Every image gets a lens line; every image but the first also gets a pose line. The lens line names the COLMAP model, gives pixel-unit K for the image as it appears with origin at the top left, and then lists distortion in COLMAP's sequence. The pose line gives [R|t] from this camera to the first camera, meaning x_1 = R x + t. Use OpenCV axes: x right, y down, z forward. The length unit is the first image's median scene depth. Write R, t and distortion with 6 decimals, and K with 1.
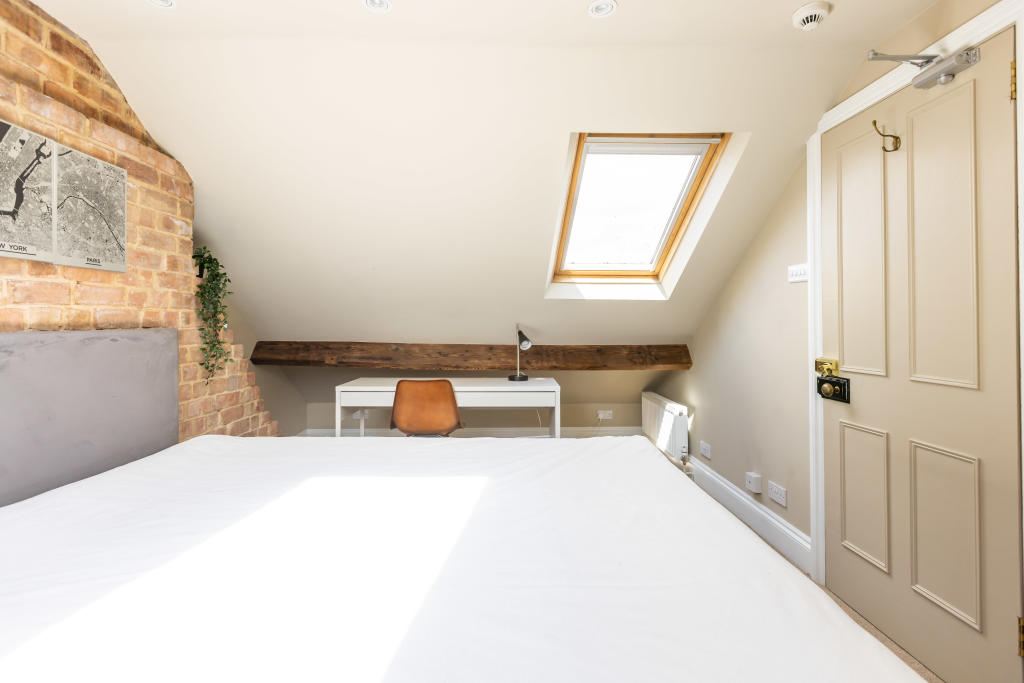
lens RADIAL K [[468.6, 0, 510.0], [0, 468.6, 309.9], [0, 0, 1]] dist [0.000486, -0.000129]
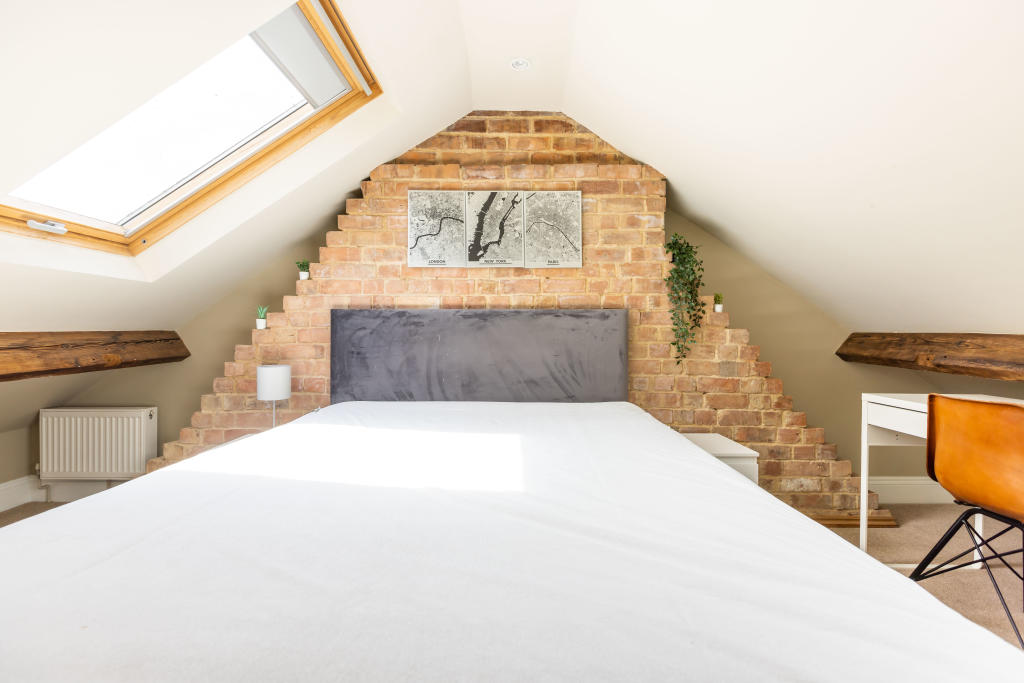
lens RADIAL K [[467.3, 0, 512.3], [0, 467.3, 338.2], [0, 0, 1]] dist [0.001665, -0.000606]
pose [[-0.027252, 0.002665, -0.999625, 0.469483], [0.021803, 0.999760, 0.002071, 0.103825], [0.999391, -0.021739, -0.027304, 0.744152]]
